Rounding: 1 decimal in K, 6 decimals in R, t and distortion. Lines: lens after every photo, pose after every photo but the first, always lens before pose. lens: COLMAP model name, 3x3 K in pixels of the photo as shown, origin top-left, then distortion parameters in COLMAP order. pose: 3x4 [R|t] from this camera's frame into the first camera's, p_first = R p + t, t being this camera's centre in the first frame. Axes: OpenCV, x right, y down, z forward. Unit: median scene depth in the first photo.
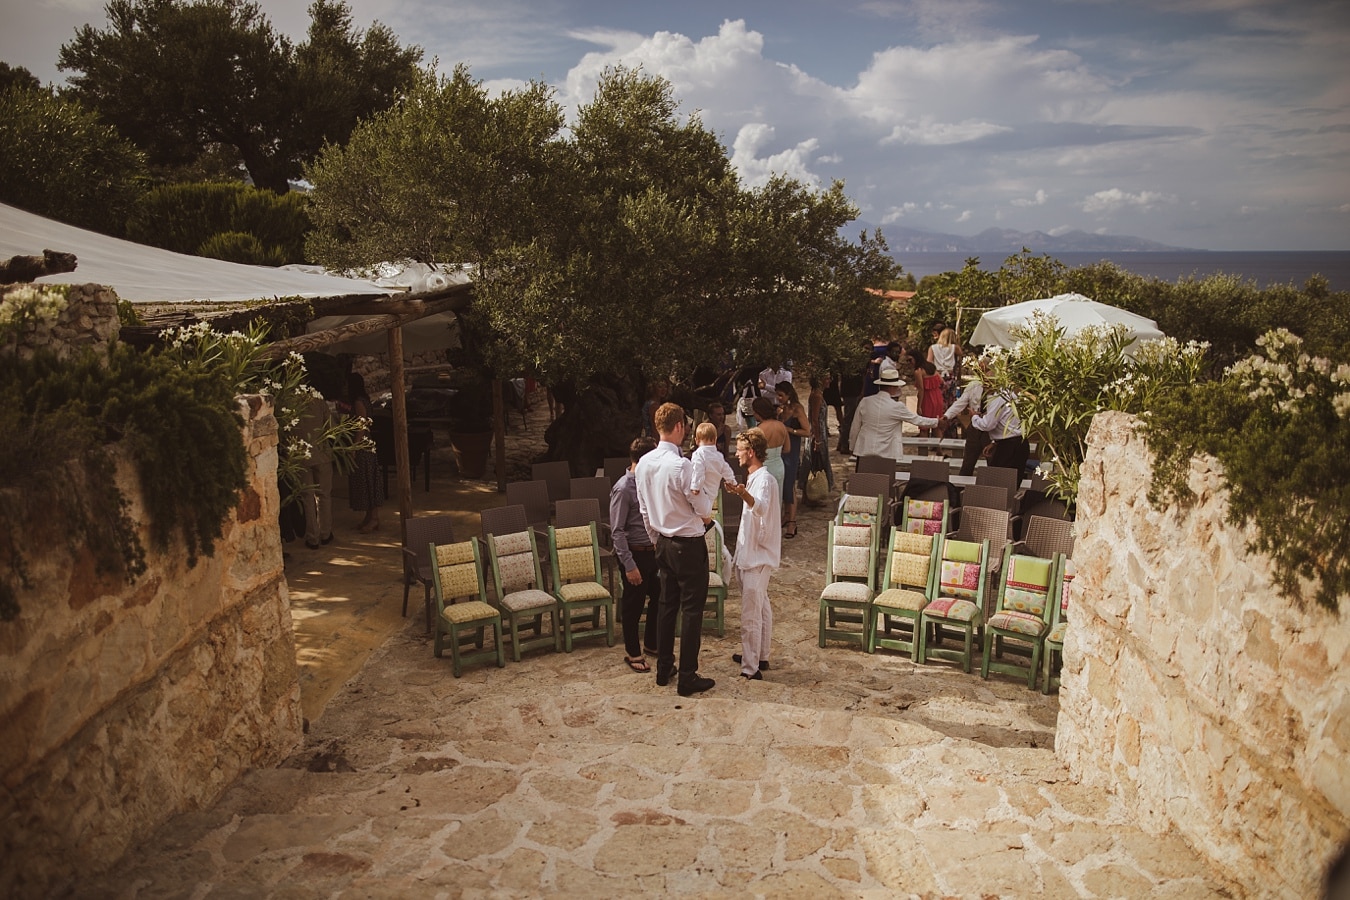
lens RADIAL K [[918.8, 0, 681.2], [0, 918.8, 459.0], [0, 0, 1]] dist [-0.049531, 0.039170]
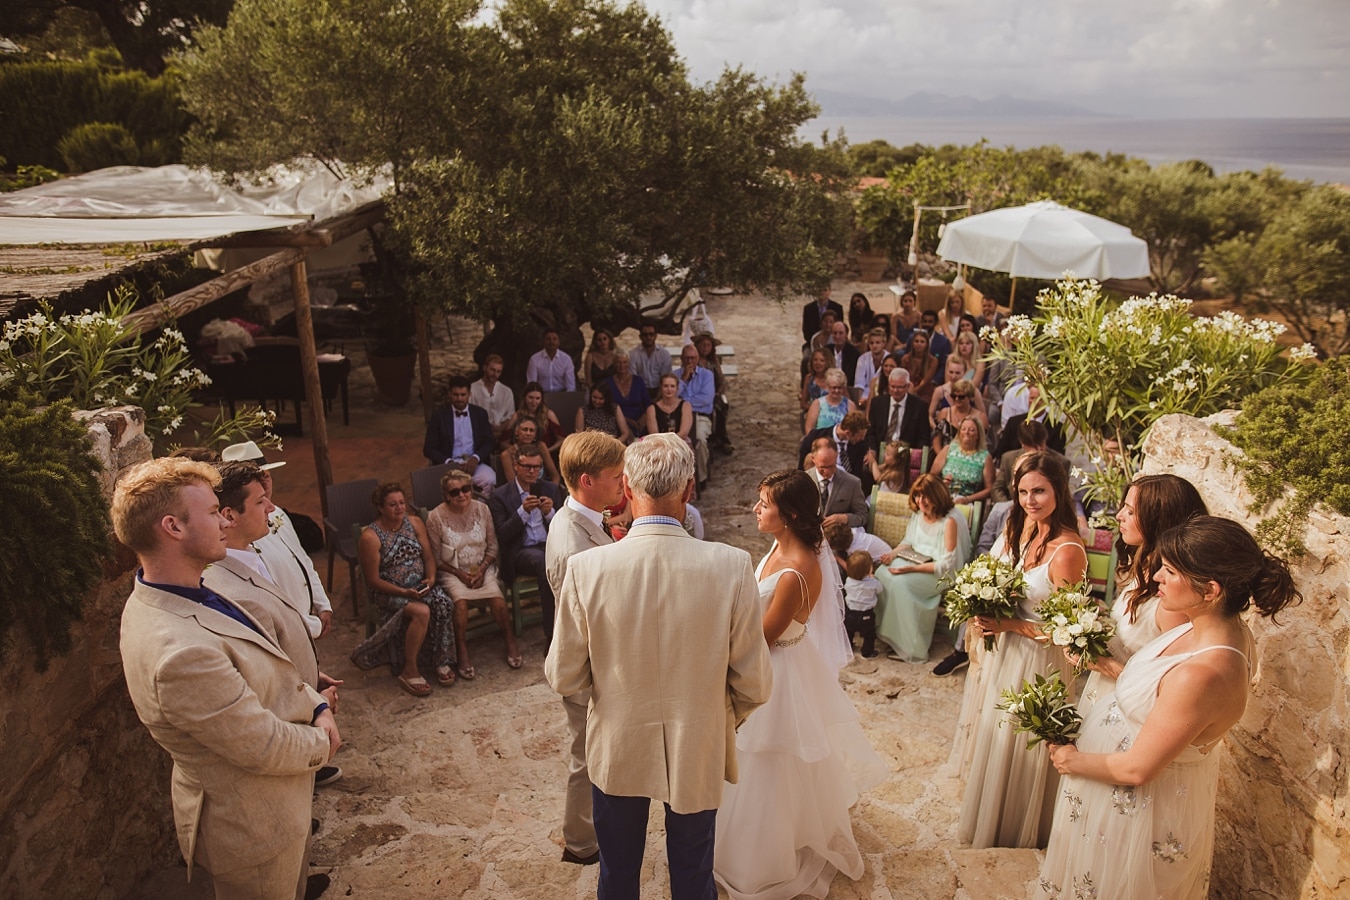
lens RADIAL K [[918.8, 0, 675.1], [0, 918.8, 447.5], [0, 0, 1]] dist [-0.049531, 0.039170]
pose [[0.996999, -0.024013, 0.073598, -0.027405], [0.014435, 0.991668, 0.128011, -0.072512], [-0.076059, -0.126565, 0.989038, 0.106113]]
